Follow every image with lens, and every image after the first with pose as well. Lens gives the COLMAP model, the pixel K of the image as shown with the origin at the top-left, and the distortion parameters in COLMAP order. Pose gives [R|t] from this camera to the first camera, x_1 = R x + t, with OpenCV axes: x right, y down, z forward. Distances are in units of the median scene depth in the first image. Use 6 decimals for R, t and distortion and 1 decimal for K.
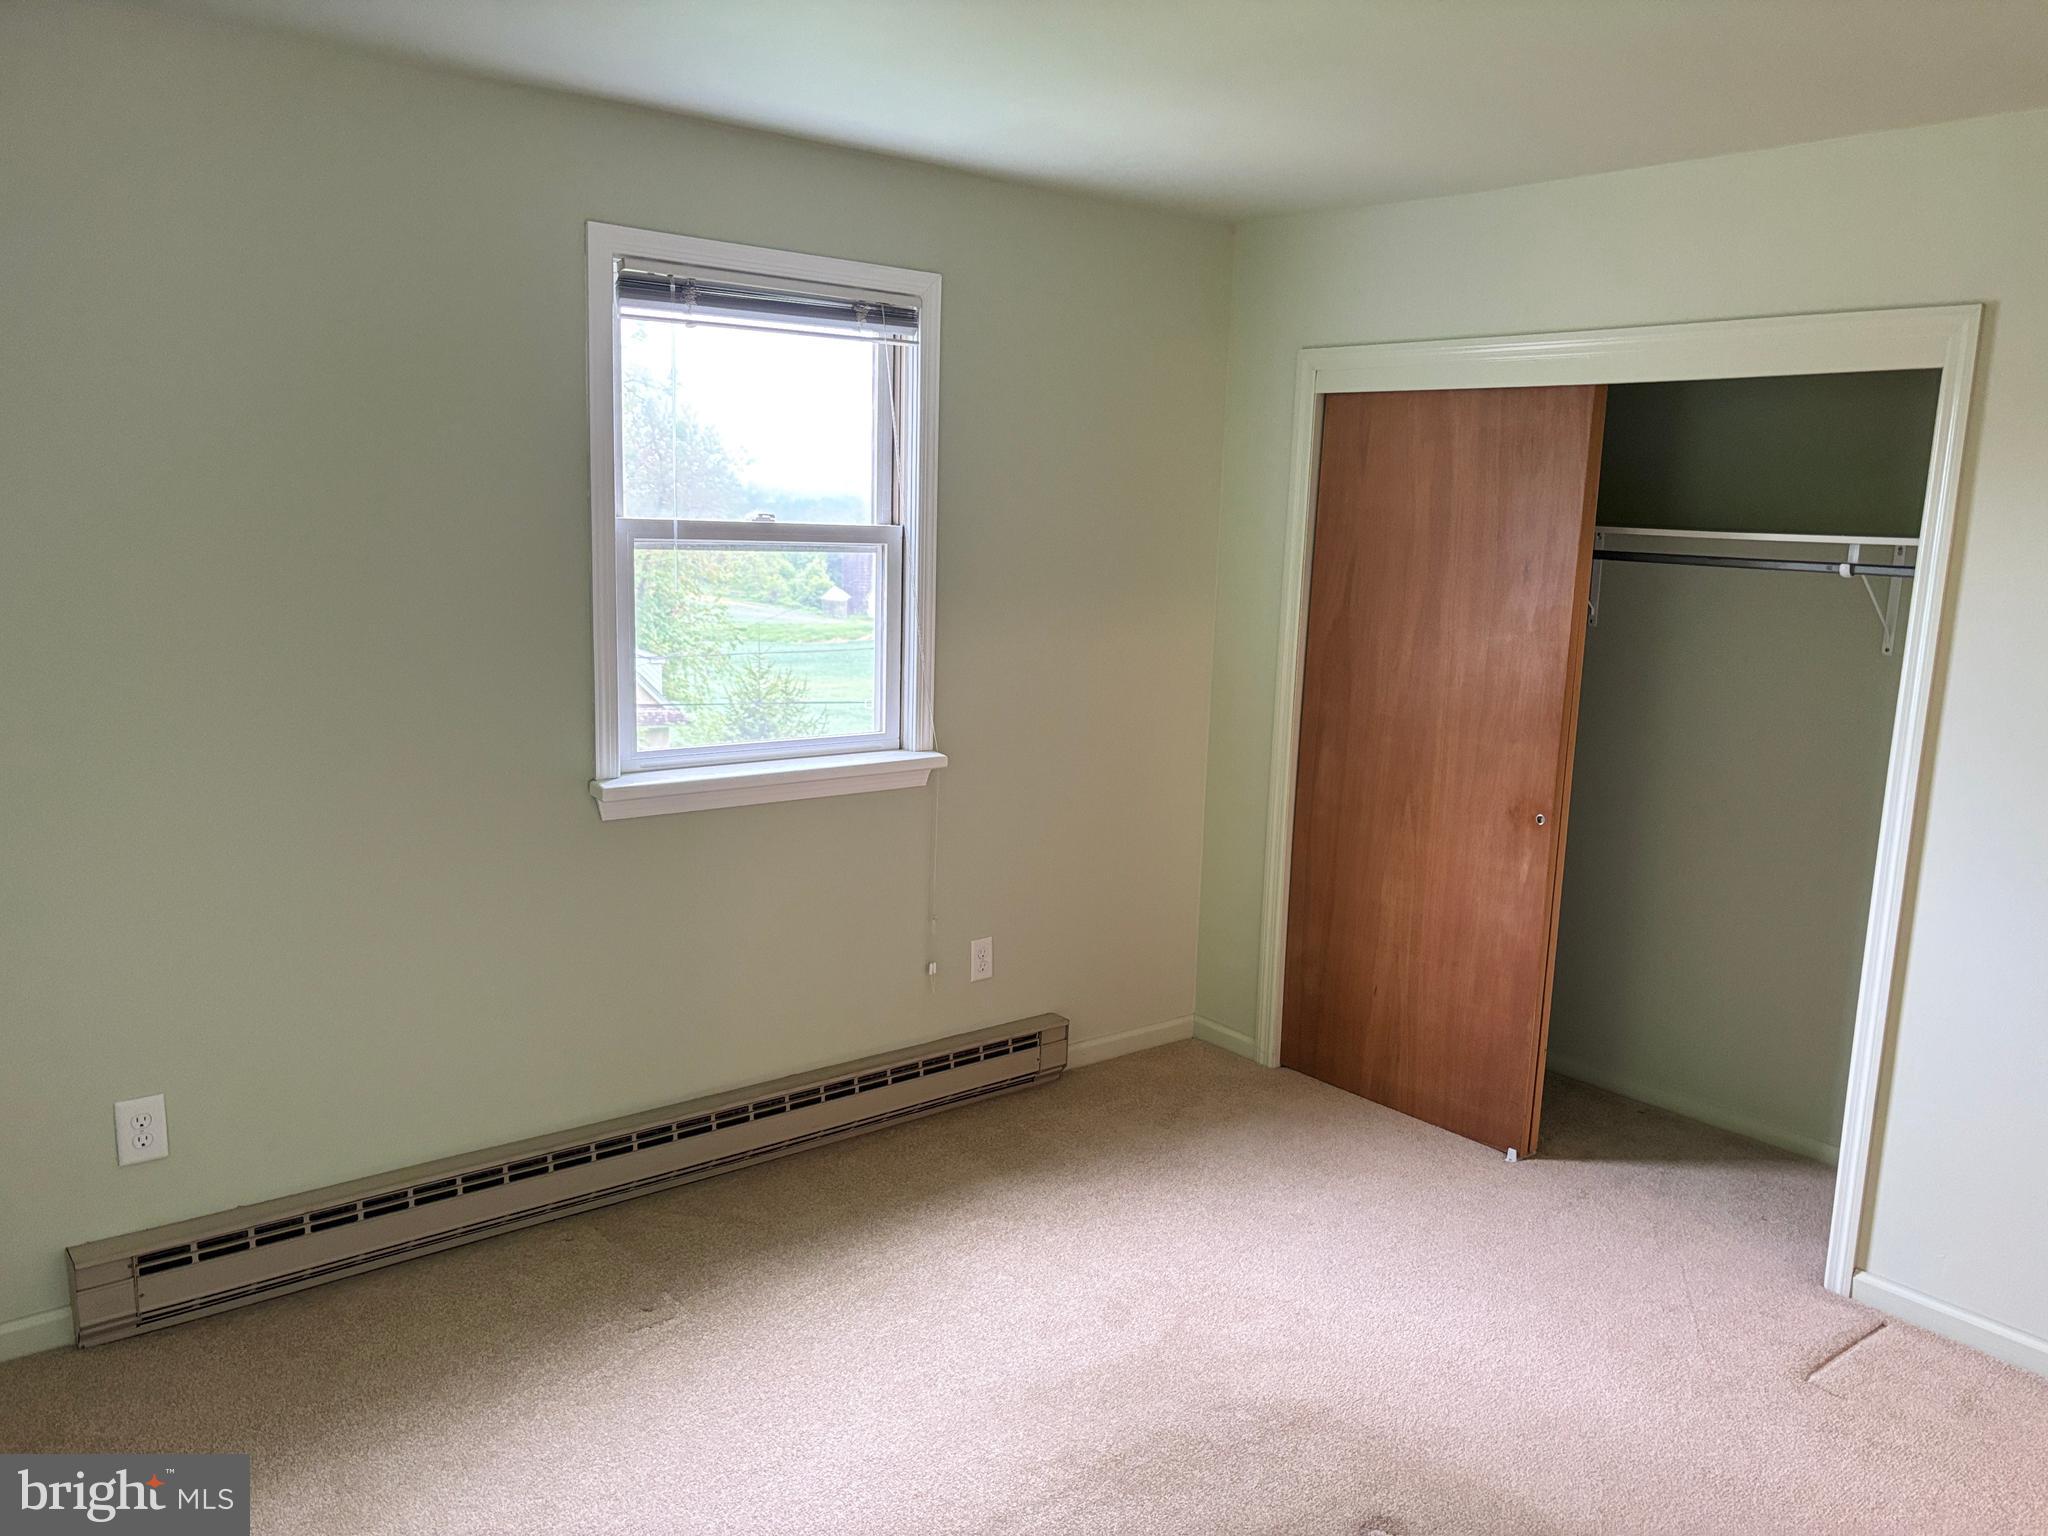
lens RADIAL K [[1539.5, 0, 1033.1], [0, 1539.5, 776.5], [0, 0, 1]] dist [0.004911, 0.002940]
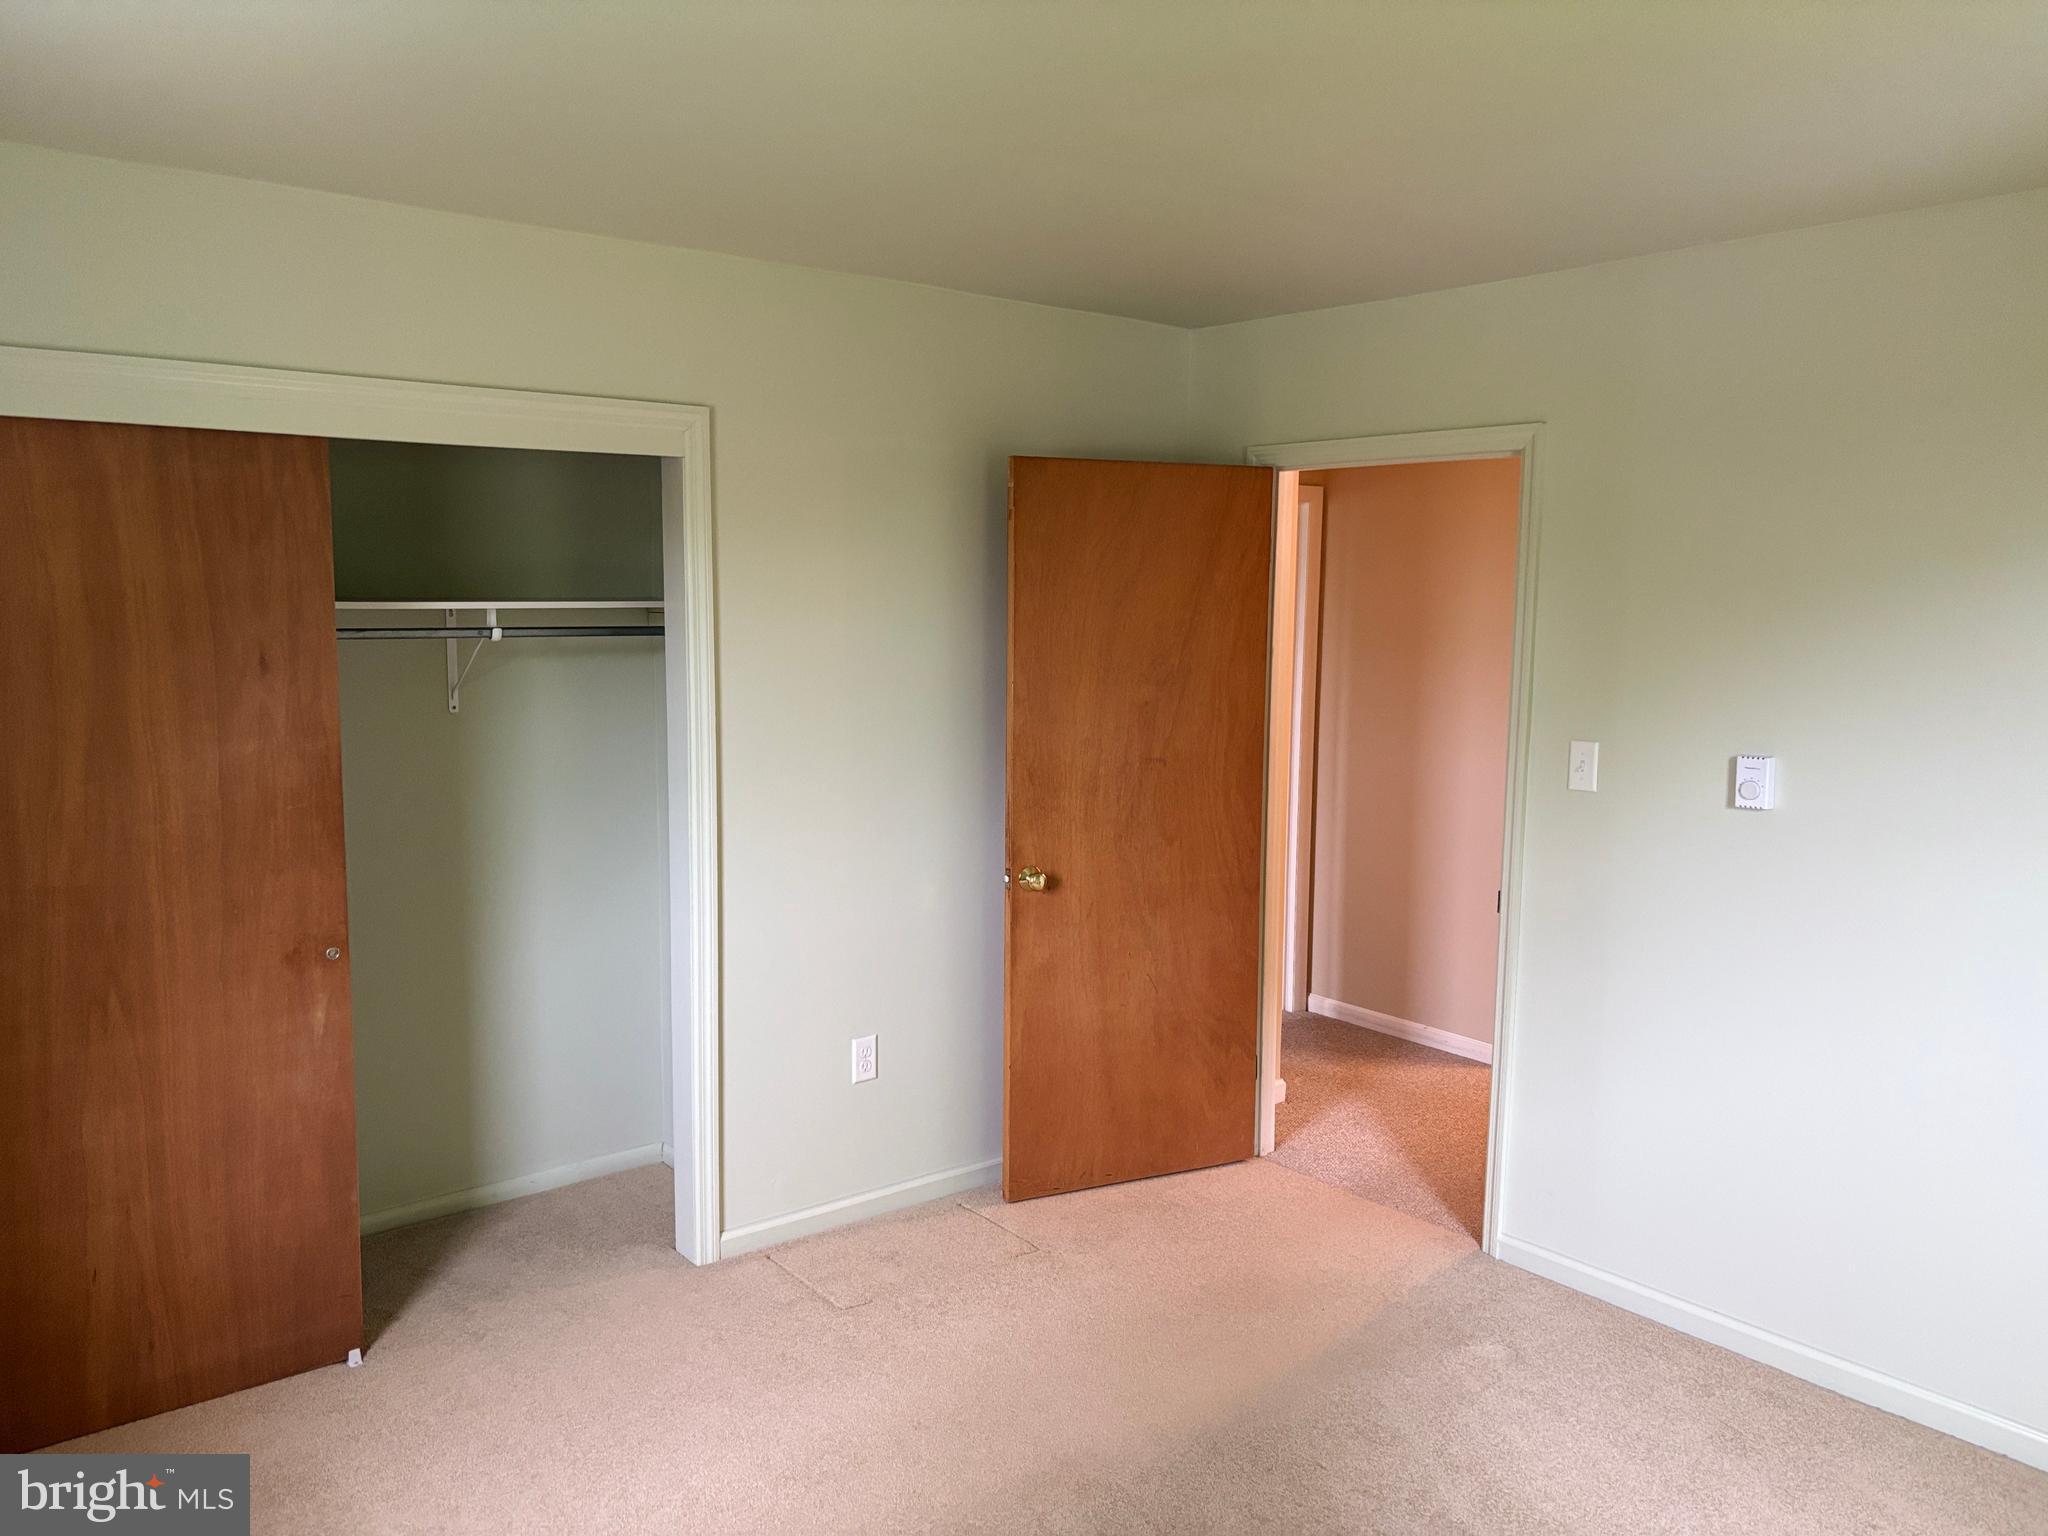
lens RADIAL K [[1539.5, 0, 1033.1], [0, 1539.5, 776.5], [0, 0, 1]] dist [0.004911, 0.002940]
pose [[0.024448, -0.153469, 0.987851, -0.466986], [0.172801, 0.973921, 0.147029, -0.121337], [-0.984653, 0.167107, 0.050330, 0.564502]]
